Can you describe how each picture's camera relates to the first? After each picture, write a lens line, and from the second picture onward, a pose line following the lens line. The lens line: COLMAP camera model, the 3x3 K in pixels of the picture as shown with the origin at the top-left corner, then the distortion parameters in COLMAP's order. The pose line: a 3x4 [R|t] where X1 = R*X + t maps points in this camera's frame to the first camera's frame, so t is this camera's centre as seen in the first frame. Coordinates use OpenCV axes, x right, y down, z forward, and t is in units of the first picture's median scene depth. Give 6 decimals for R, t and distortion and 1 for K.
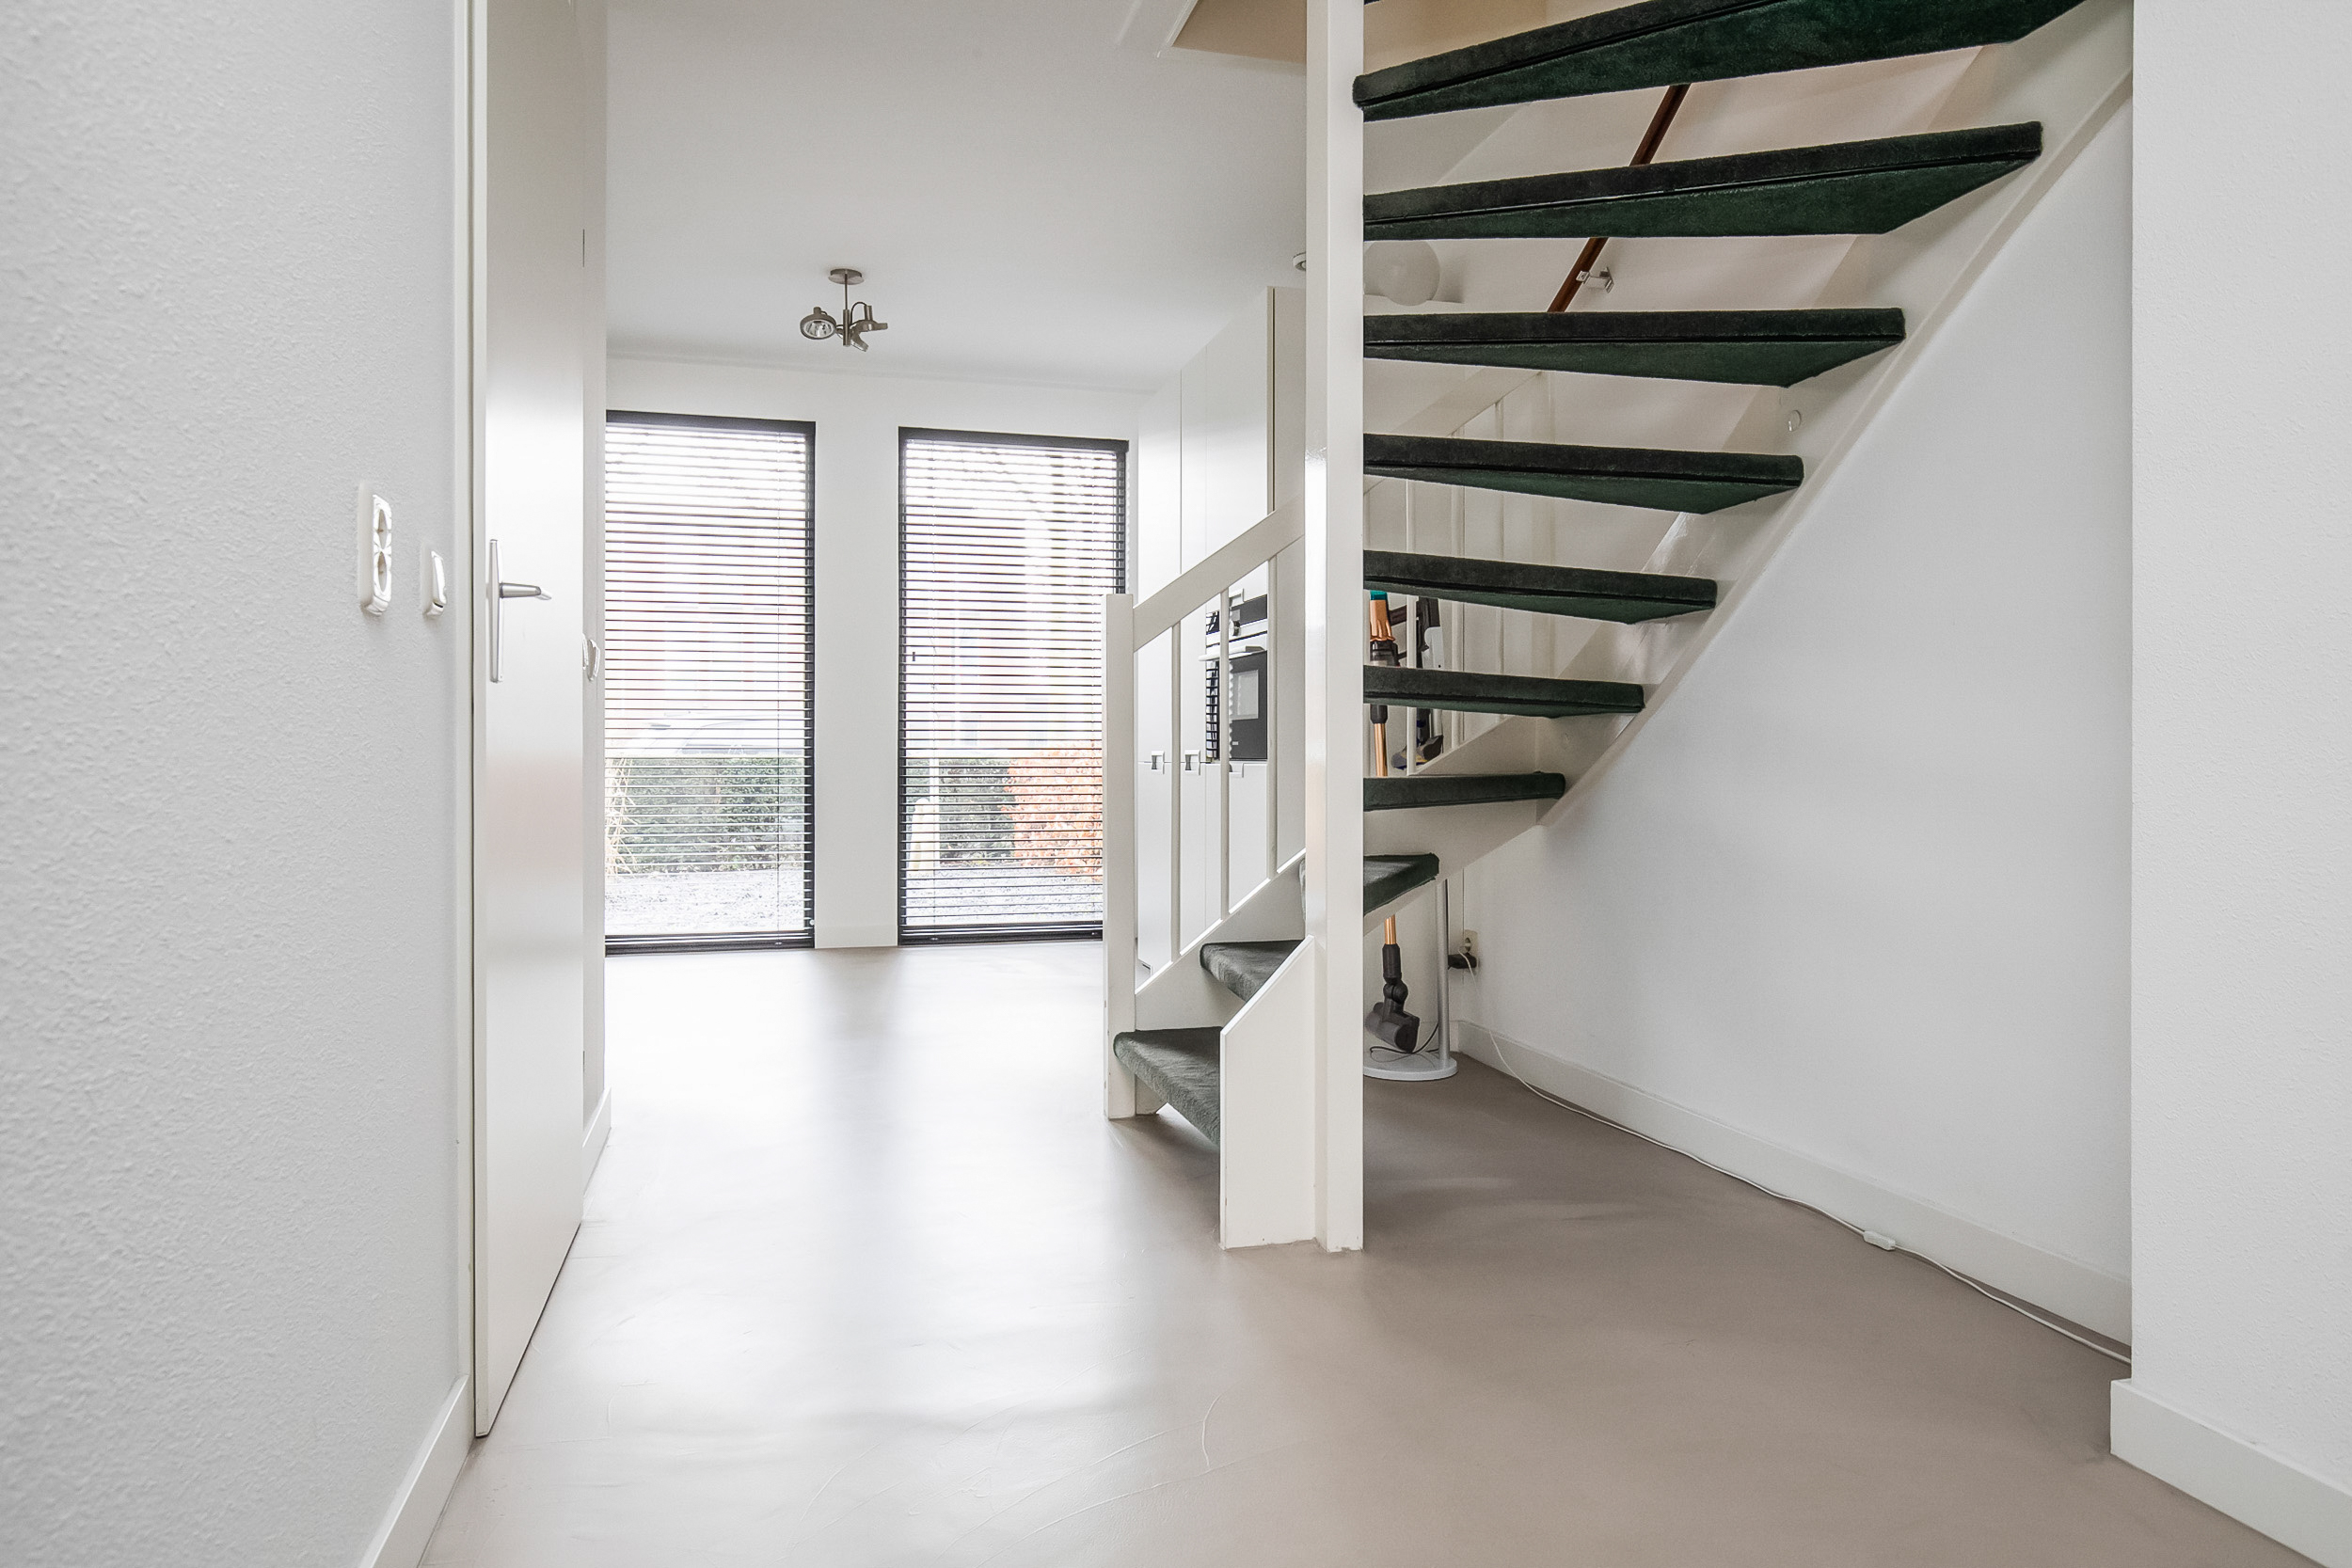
lens RADIAL K [[1496.2, 0, 1170.3], [0, 1496.2, 786.7], [0, 0, 1]] dist [-0.004895, -0.001220]
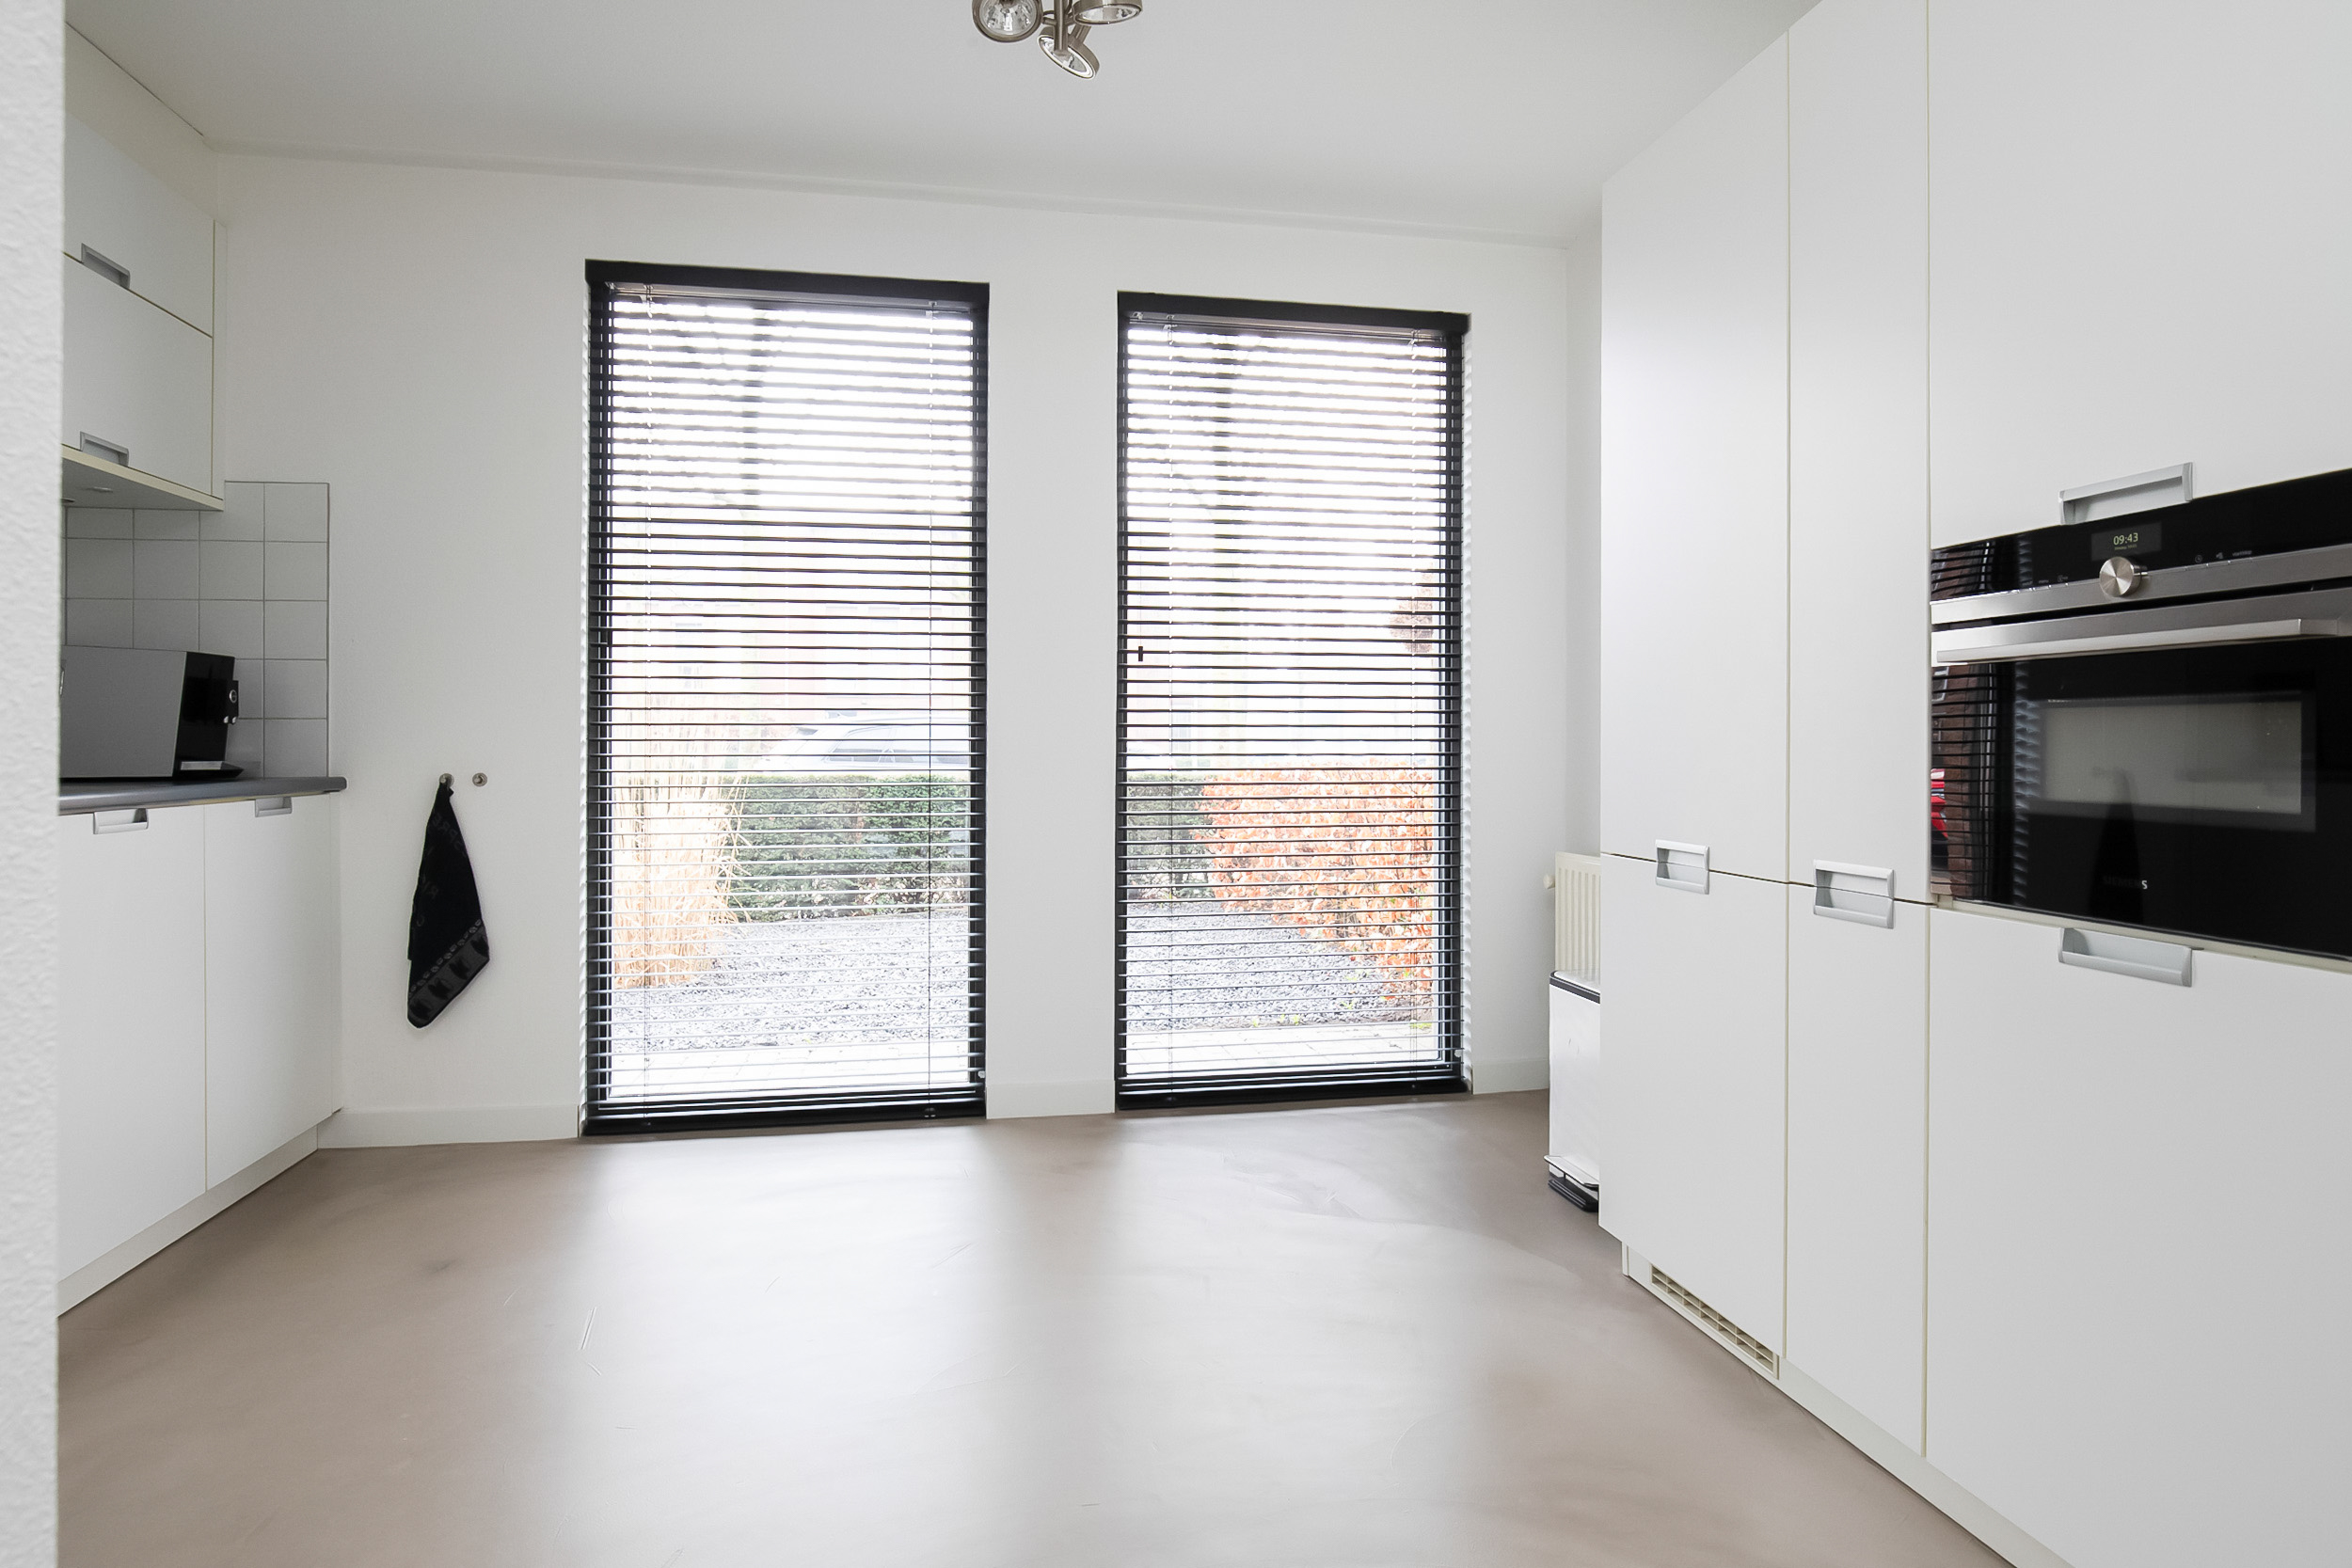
lens RADIAL K [[1319.2, 0, 1180.2], [0, 1319.2, 764.8], [0, 0, 1]] dist [-0.021905, 0.002292]
pose [[0.997396, 0.002562, -0.072074, -0.114556], [-0.002785, 0.999992, -0.002982, -0.038457], [0.072065, 0.003175, 0.997395, 0.445830]]
